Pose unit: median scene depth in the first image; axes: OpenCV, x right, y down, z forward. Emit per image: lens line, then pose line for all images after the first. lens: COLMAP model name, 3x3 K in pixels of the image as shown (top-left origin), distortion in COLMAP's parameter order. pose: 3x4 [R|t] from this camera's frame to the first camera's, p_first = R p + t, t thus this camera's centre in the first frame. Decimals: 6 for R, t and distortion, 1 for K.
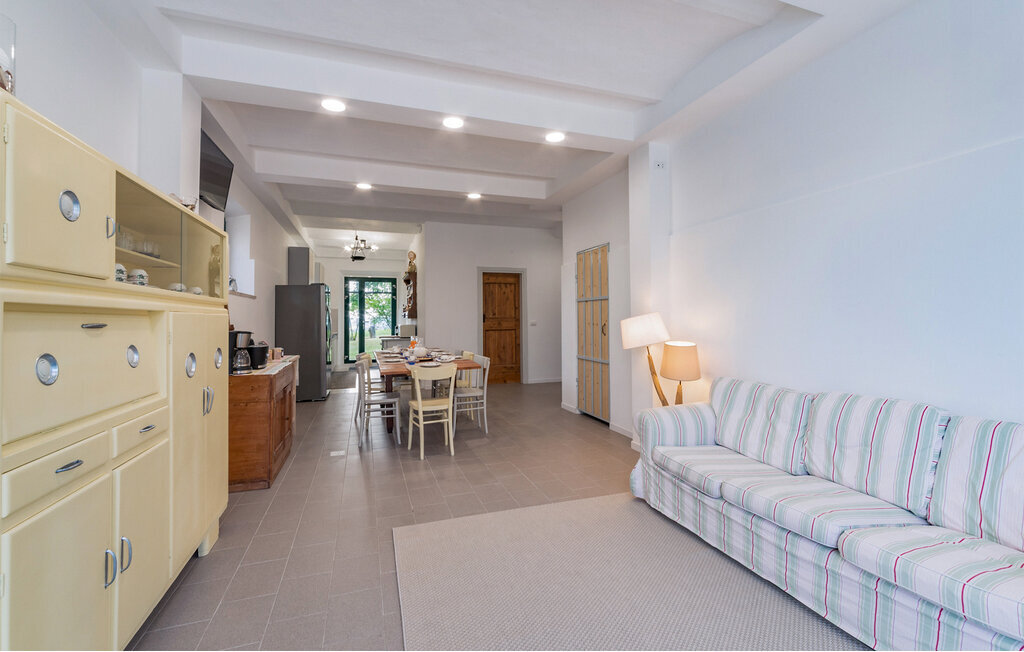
lens RADIAL K [[442.7, 0, 514.6], [0, 442.7, 313.5], [0, 0, 1]] dist [-0.004735, 0.000334]
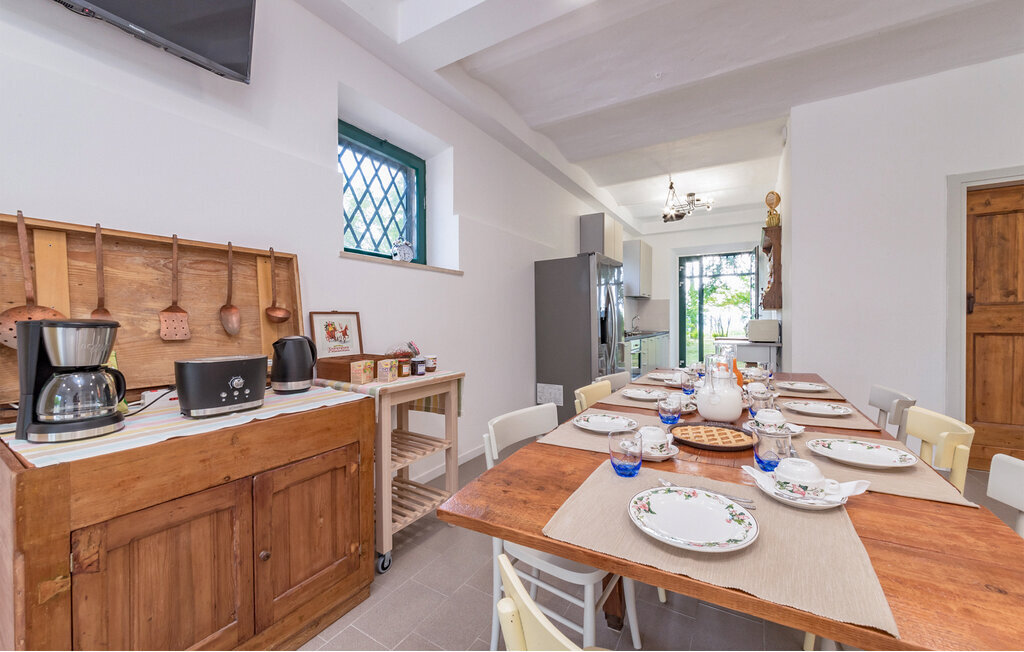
lens RADIAL K [[396.8, 0, 508.9], [0, 396.8, 323.6], [0, 0, 1]] dist [-0.007932, 0.002825]
pose [[0.638288, 0.013395, -0.769681, -0.058030], [0.008778, 0.999657, 0.024676, 0.015673], [0.769747, -0.022507, 0.637952, 0.438328]]
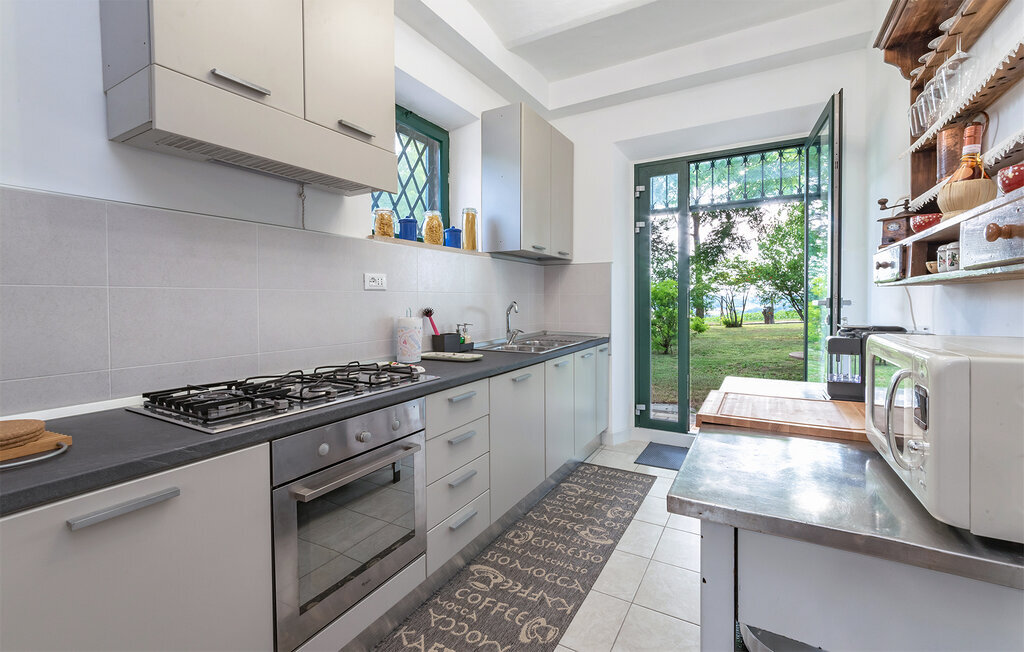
lens RADIAL K [[442.7, 0, 517.0], [0, 442.7, 302.8], [0, 0, 1]] dist [-0.004735, 0.000334]
pose [[0.666083, 0.016642, -0.745692, -0.258103], [0.003266, 0.999676, 0.025227, 0.014555], [0.745870, -0.019239, 0.665814, 0.935057]]
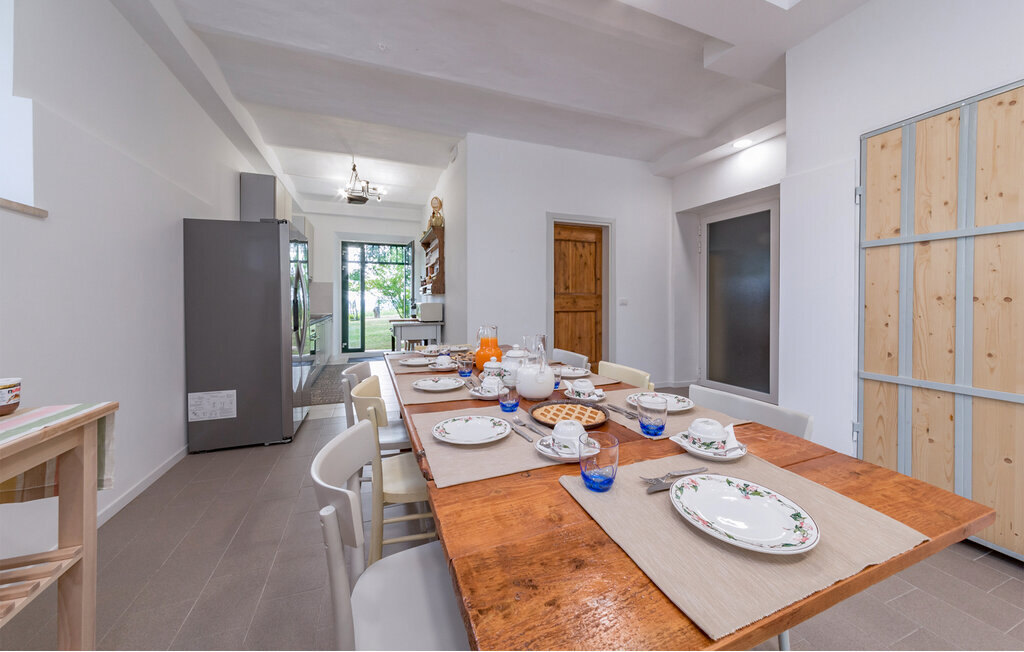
lens RADIAL K [[365.7, 0, 510.8], [0, 365.7, 305.8], [0, 0, 1]] dist [0.000536, -0.000016]
pose [[0.999110, 0.007432, 0.041509, -0.149215], [-0.008377, 0.999708, 0.022650, 0.016856], [-0.041329, -0.022977, 0.998881, 0.450380]]
